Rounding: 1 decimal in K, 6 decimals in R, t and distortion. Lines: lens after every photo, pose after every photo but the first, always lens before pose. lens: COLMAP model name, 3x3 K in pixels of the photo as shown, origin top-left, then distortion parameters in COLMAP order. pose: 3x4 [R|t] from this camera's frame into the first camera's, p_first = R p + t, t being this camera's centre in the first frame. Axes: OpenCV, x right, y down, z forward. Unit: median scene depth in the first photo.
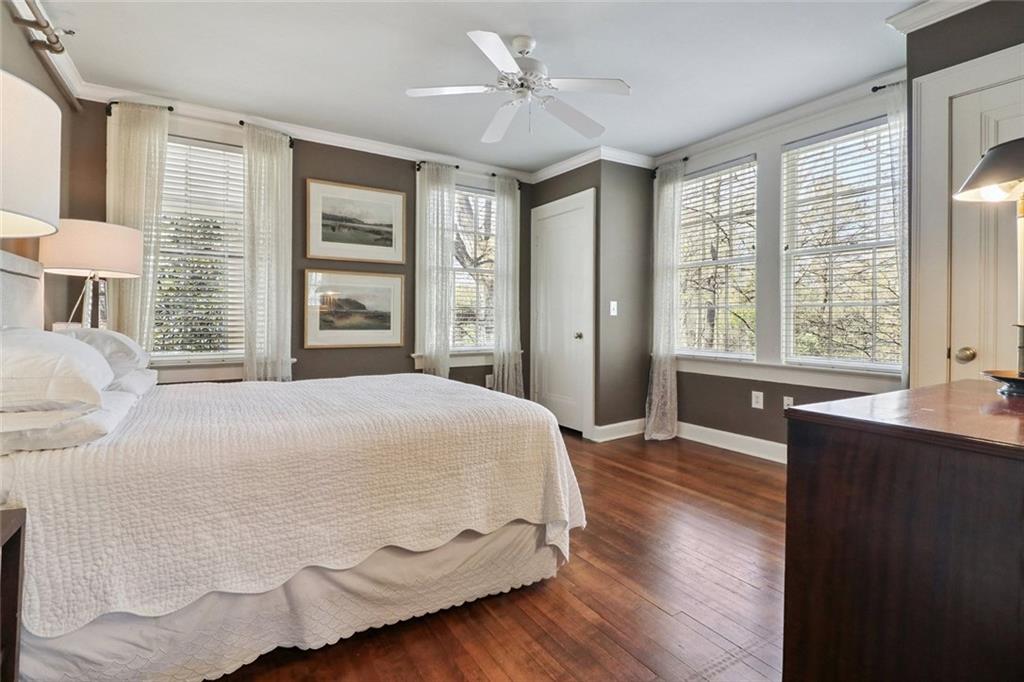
lens RADIAL K [[473.3, 0, 499.2], [0, 473.3, 319.0], [0, 0, 1]] dist [0.000182, -0.006643]
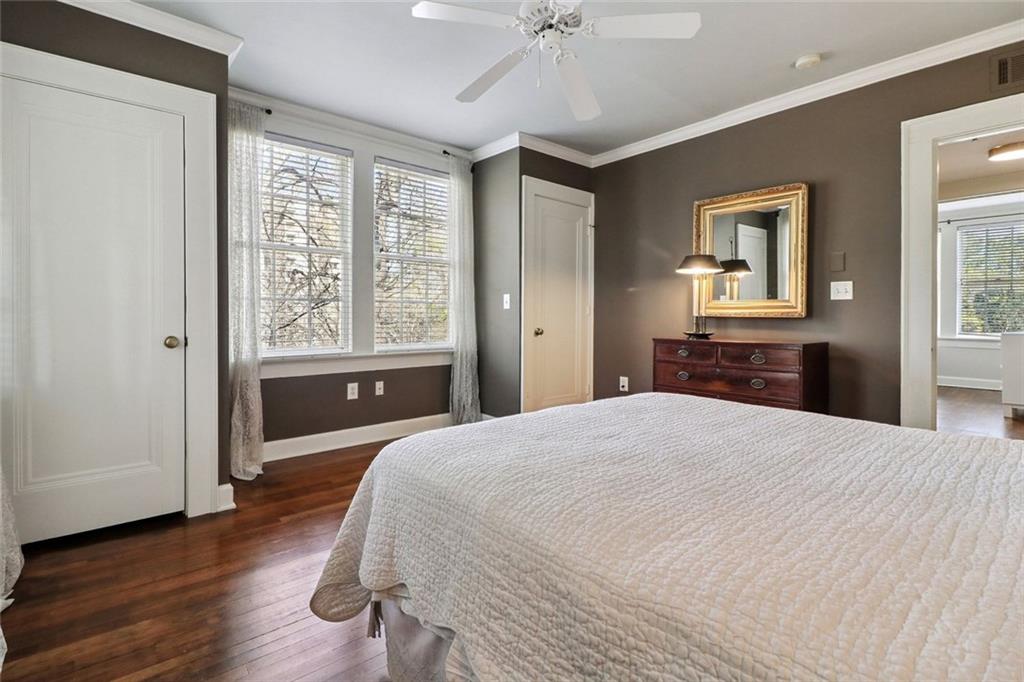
lens RADIAL K [[473.3, 0, 506.1], [0, 473.3, 325.3], [0, 0, 1]] dist [0.000182, -0.006643]
pose [[-0.160484, -0.024055, 0.986745, -0.503900], [0.001371, 0.999697, 0.024593, 0.002162], [-0.987038, 0.005299, -0.160402, 0.798252]]
